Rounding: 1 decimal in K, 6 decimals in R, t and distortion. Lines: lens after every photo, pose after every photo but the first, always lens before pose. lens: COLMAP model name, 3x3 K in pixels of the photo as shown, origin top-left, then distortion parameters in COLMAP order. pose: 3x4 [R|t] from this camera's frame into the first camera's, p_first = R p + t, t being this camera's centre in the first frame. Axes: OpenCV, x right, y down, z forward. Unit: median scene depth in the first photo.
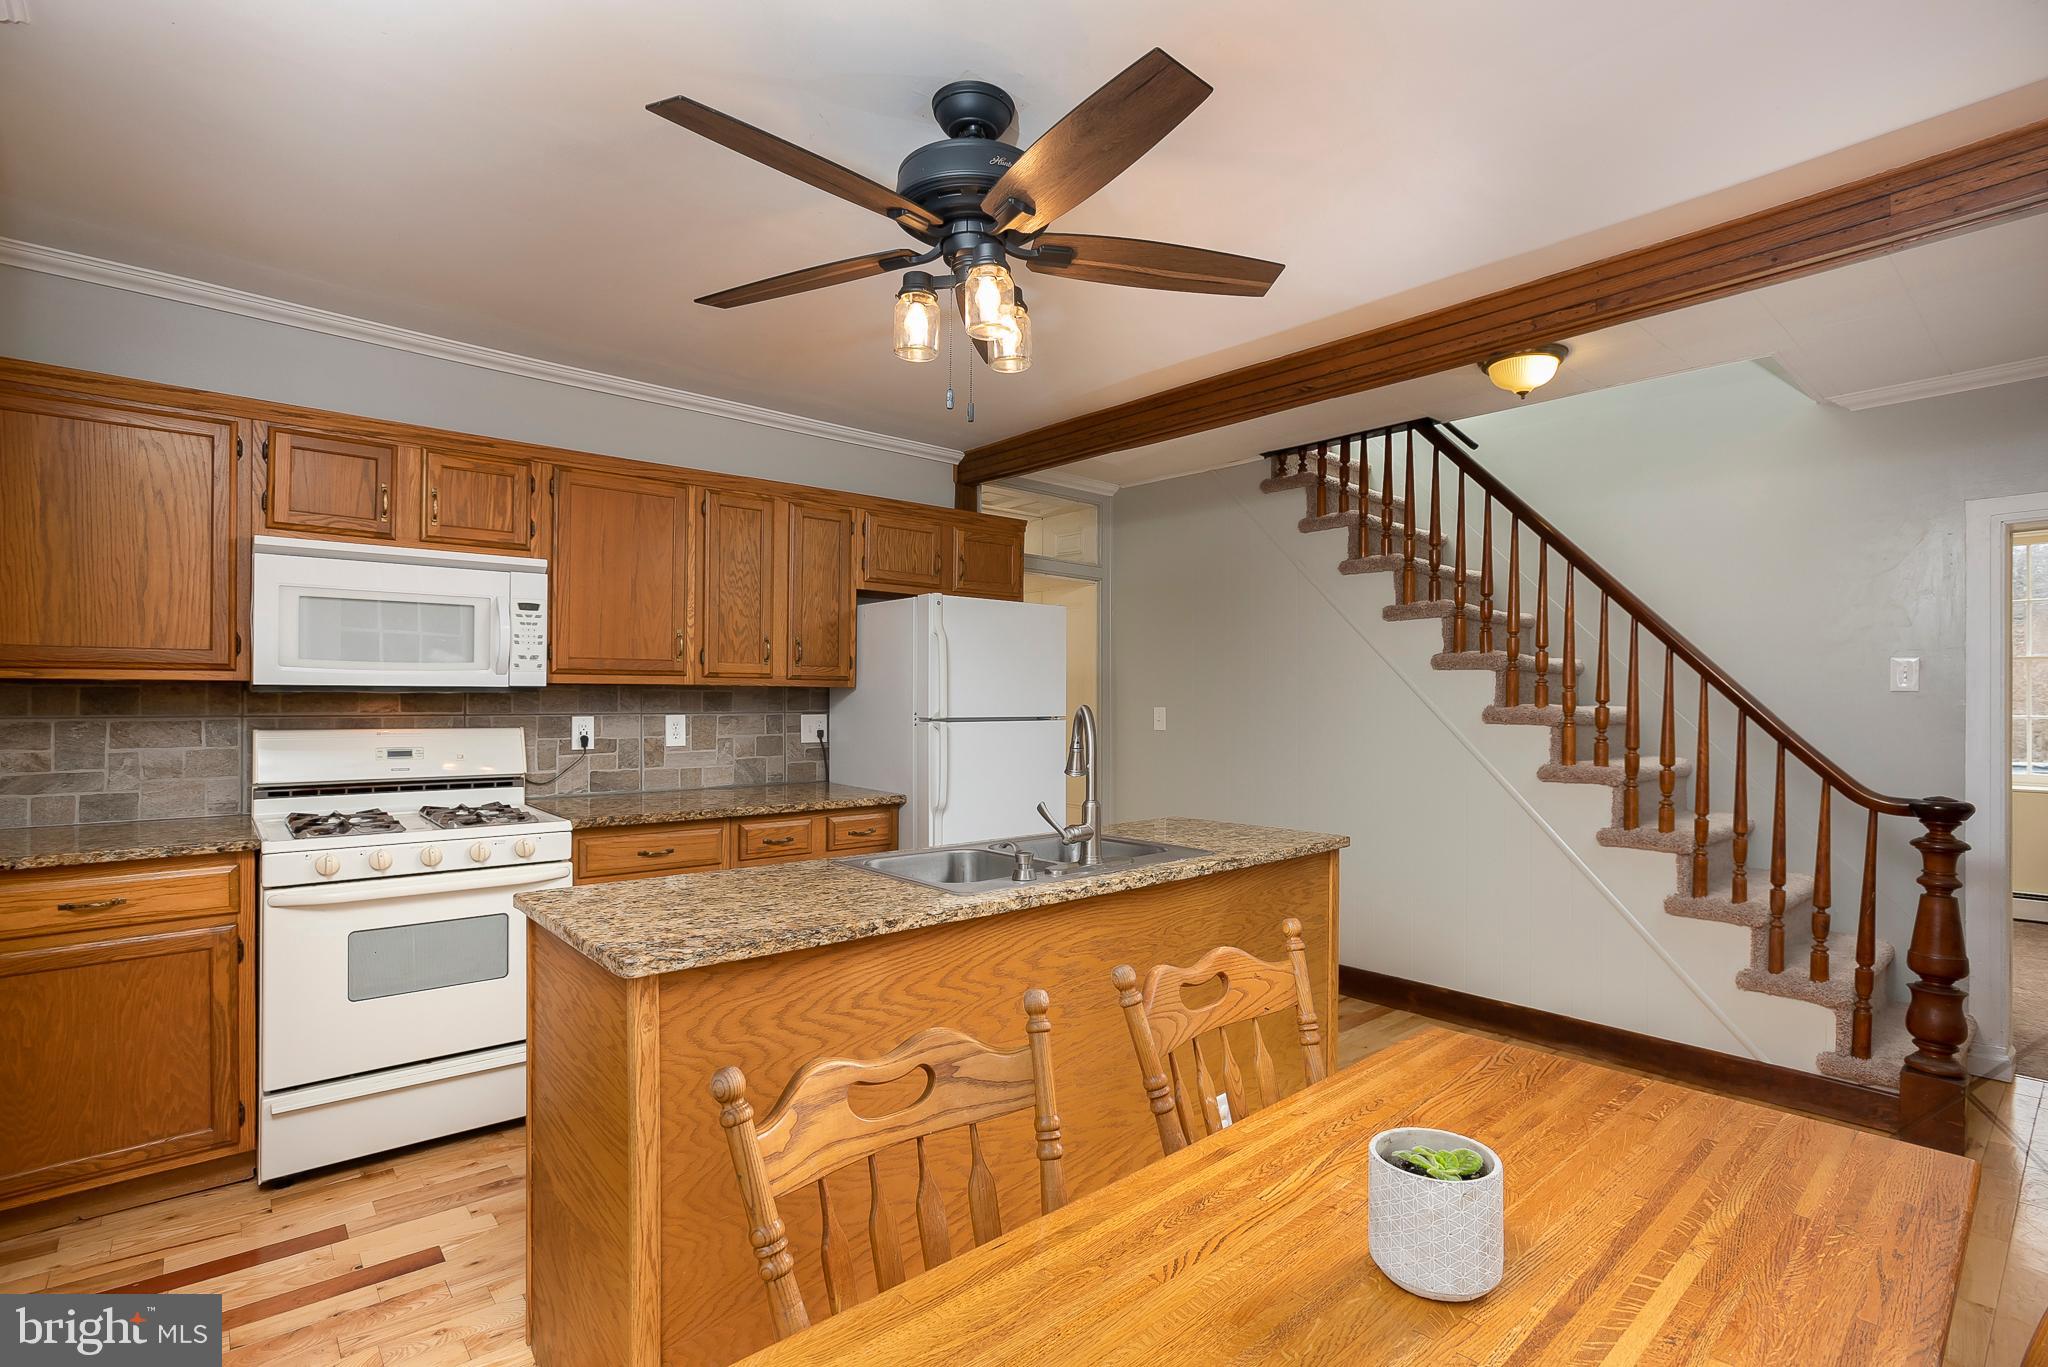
lens RADIAL K [[982.9, 0, 1040.2], [0, 982.9, 693.8], [0, 0, 1]] dist [-0.049135, 0.020405]
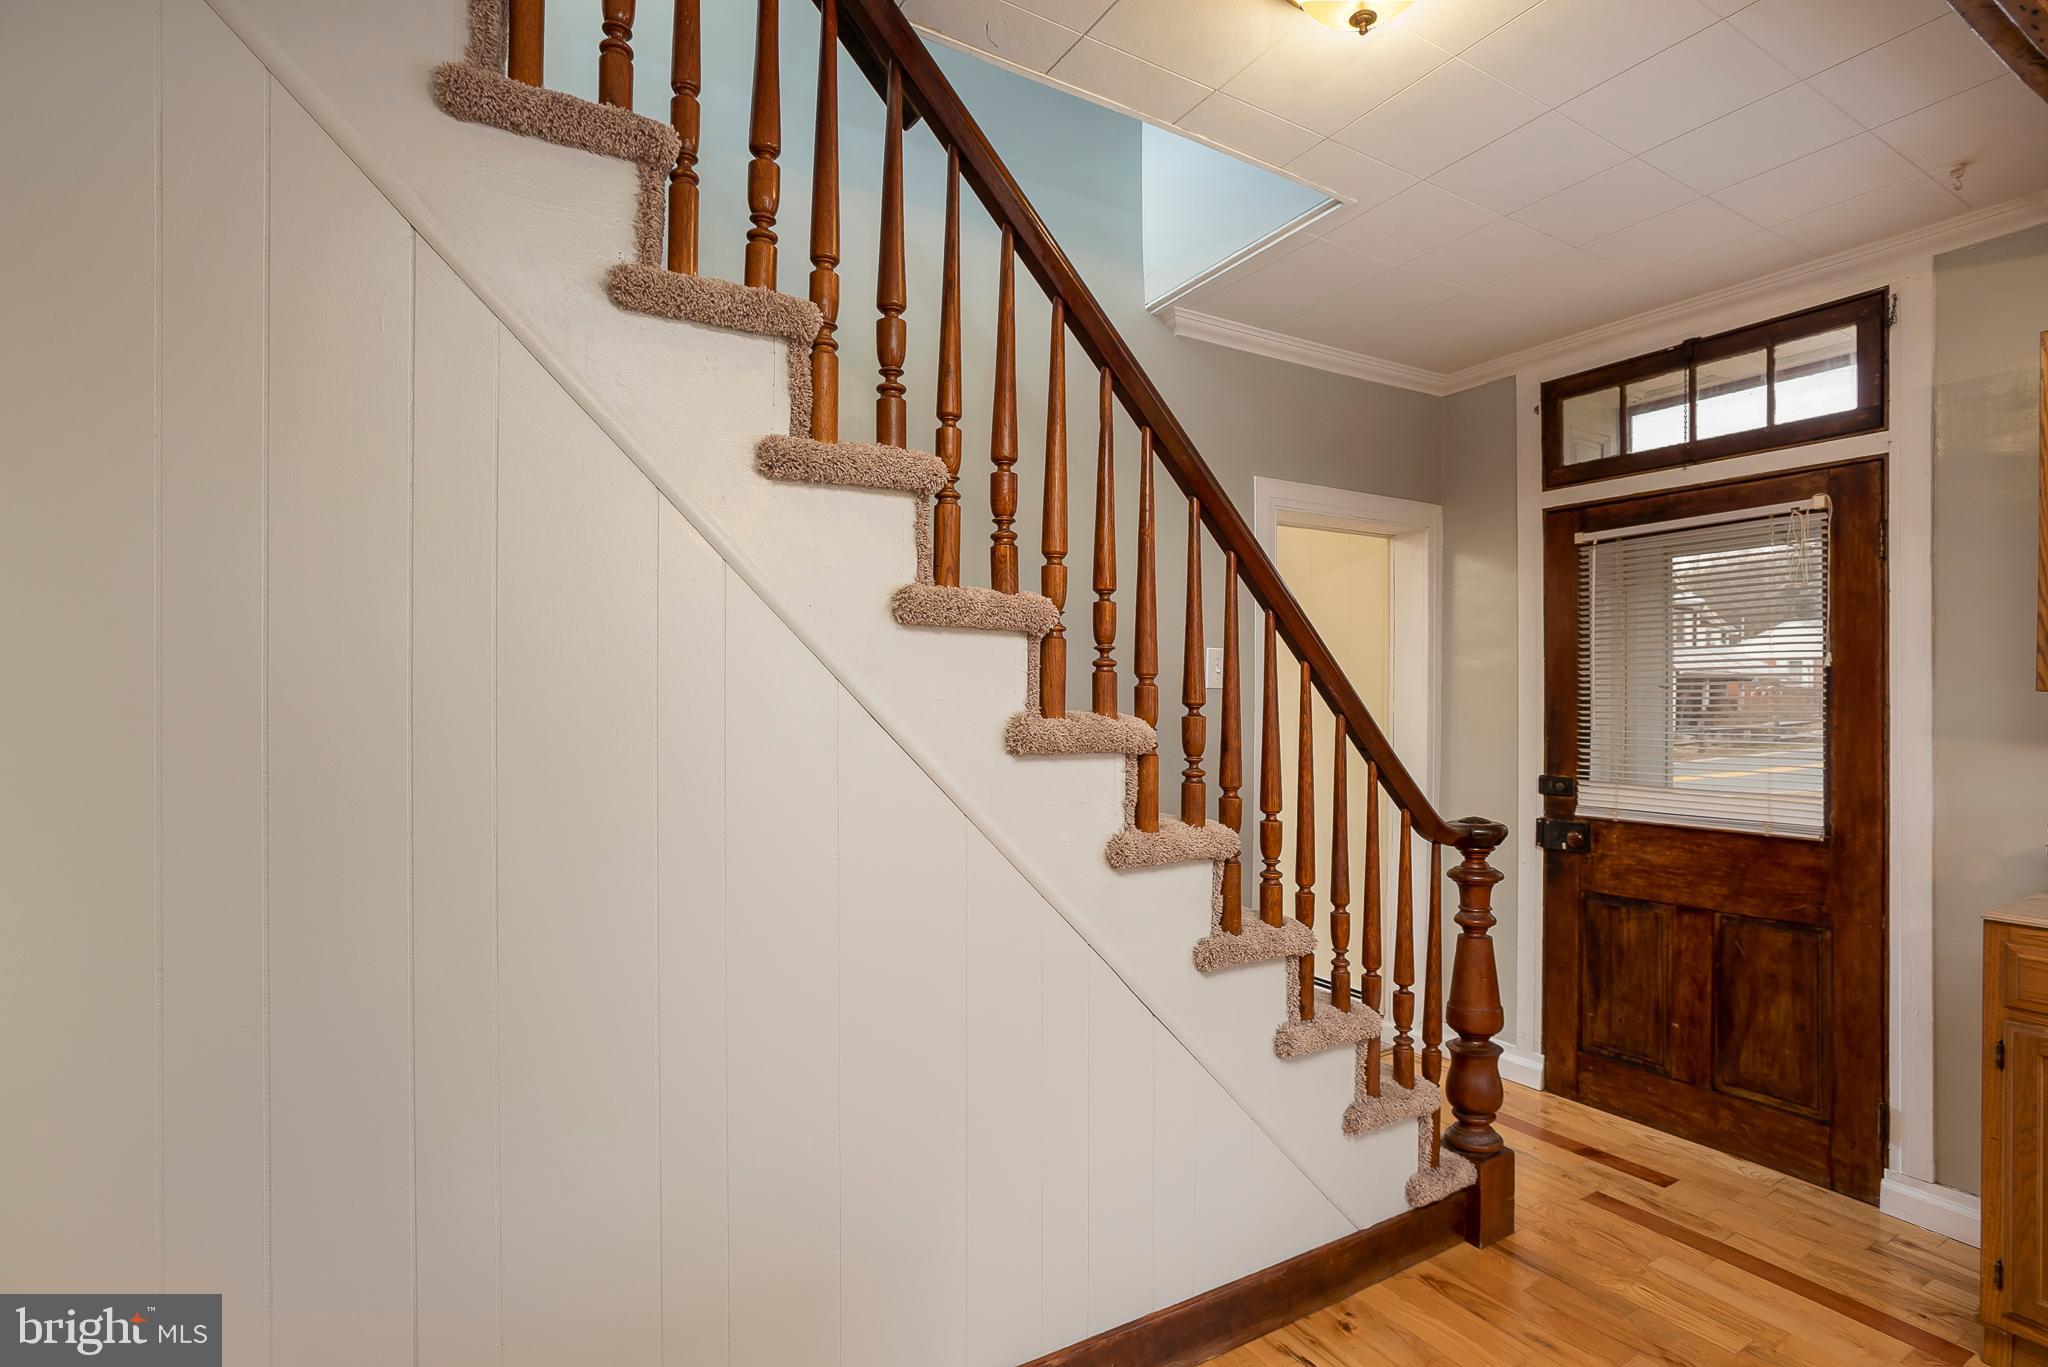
lens RADIAL K [[982.9, 0, 1040.2], [0, 982.9, 693.8], [0, 0, 1]] dist [-0.049135, 0.020405]
pose [[0.184837, 0.003256, 0.982764, 0.037193], [-0.008892, 0.999959, -0.001641, 0.004173], [-0.982729, -0.008436, 0.184859, 1.071058]]
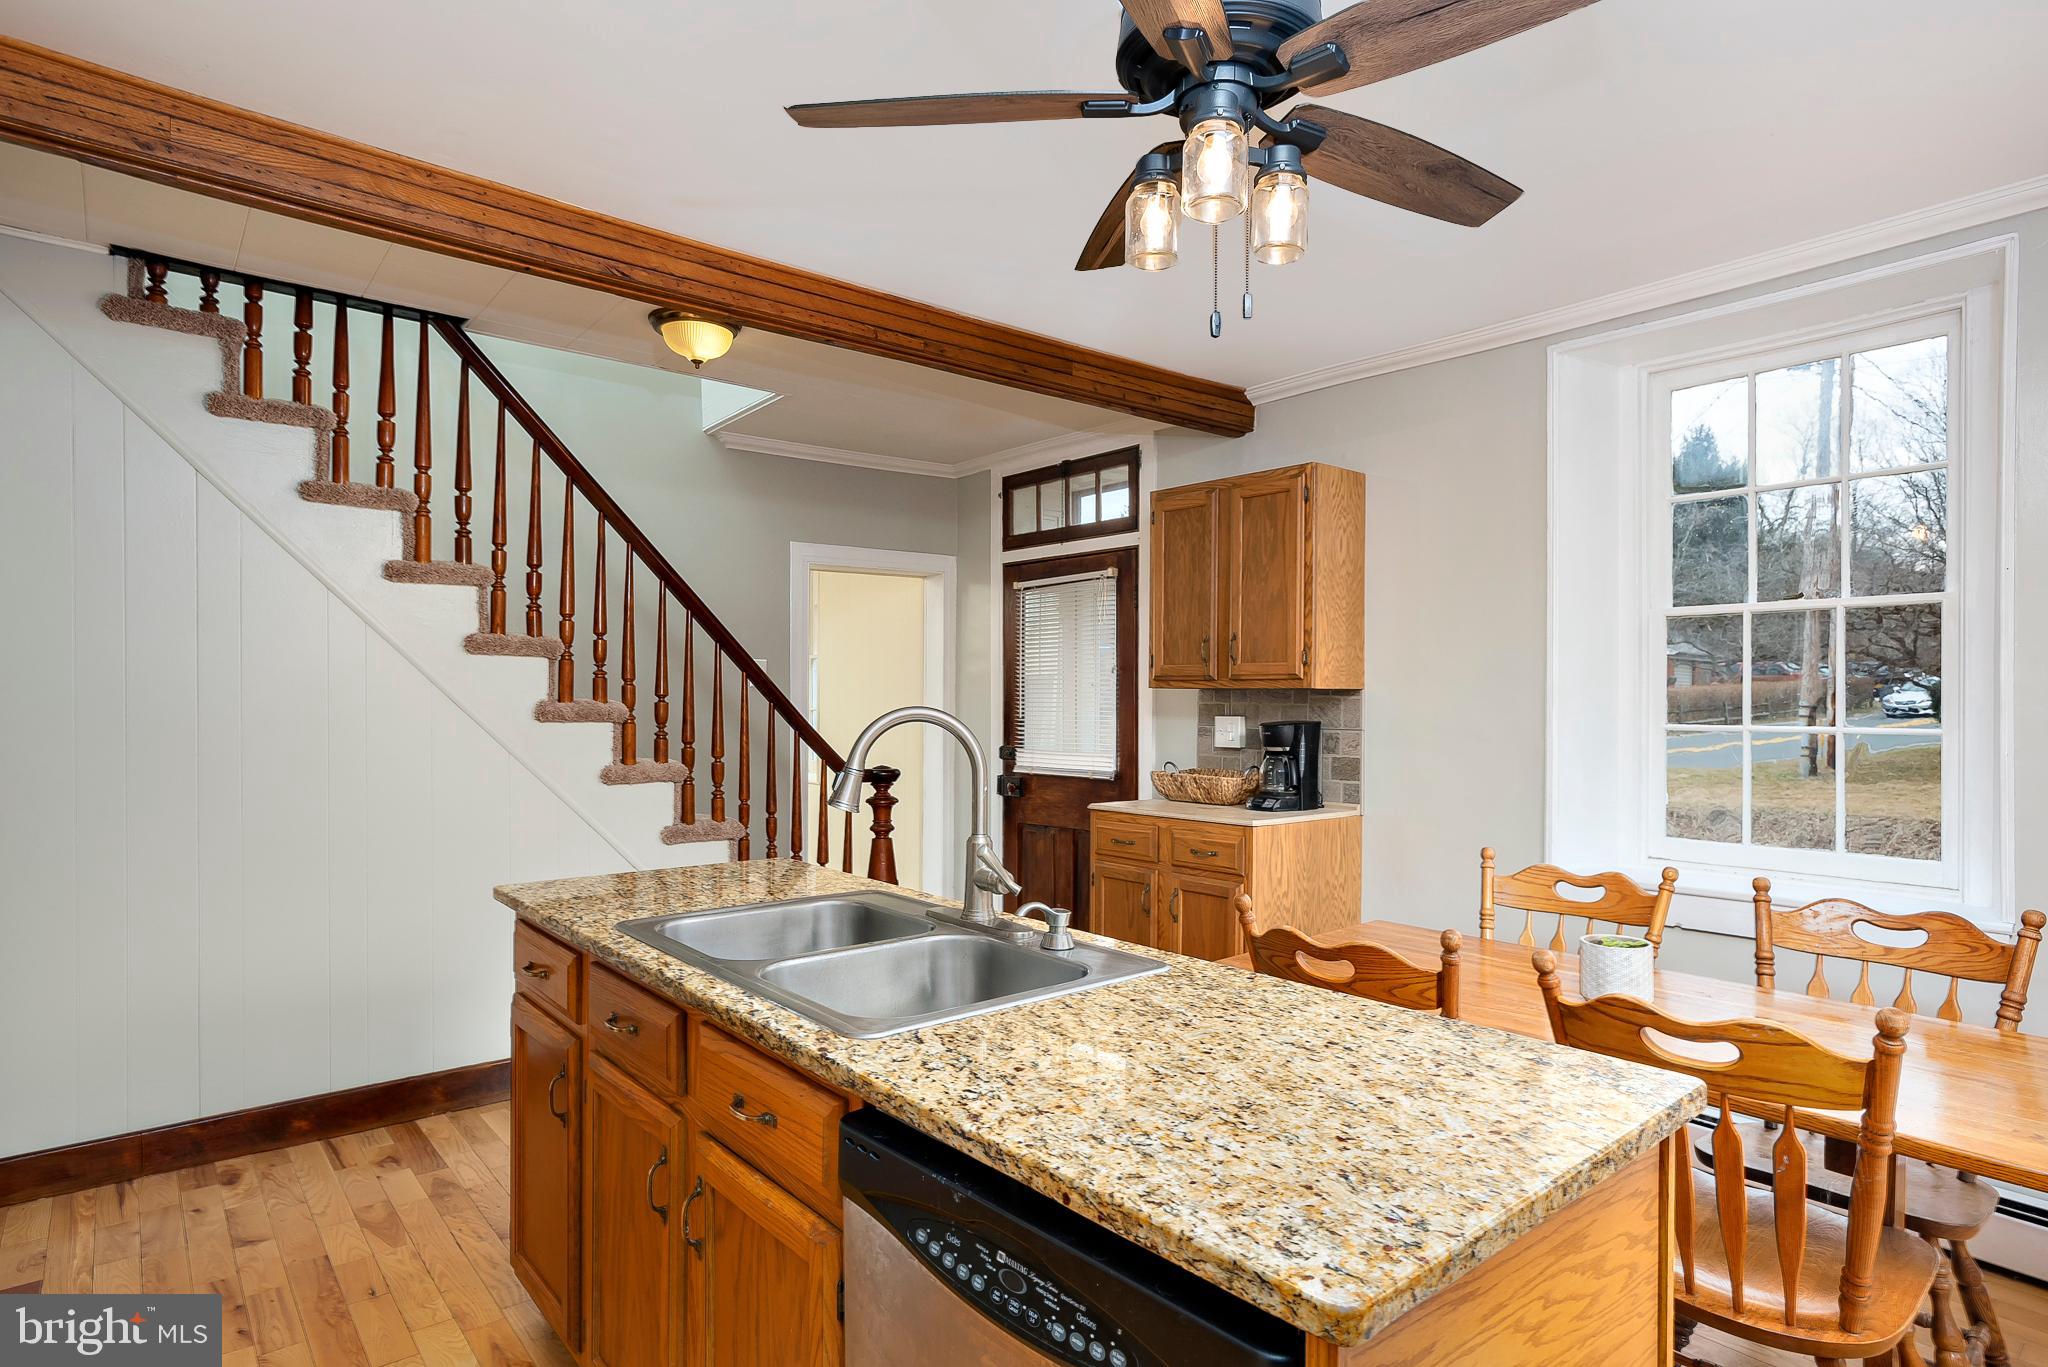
lens RADIAL K [[1099.6, 0, 1022.3], [0, 1099.6, 696.7], [0, 0, 1]] dist [-0.001359, 0.022481]
pose [[0.033946, 0.000896, 0.999423, -0.545413], [-0.006992, 0.999975, -0.000659, 0.008506], [-0.999399, -0.006966, 0.033952, 0.657152]]
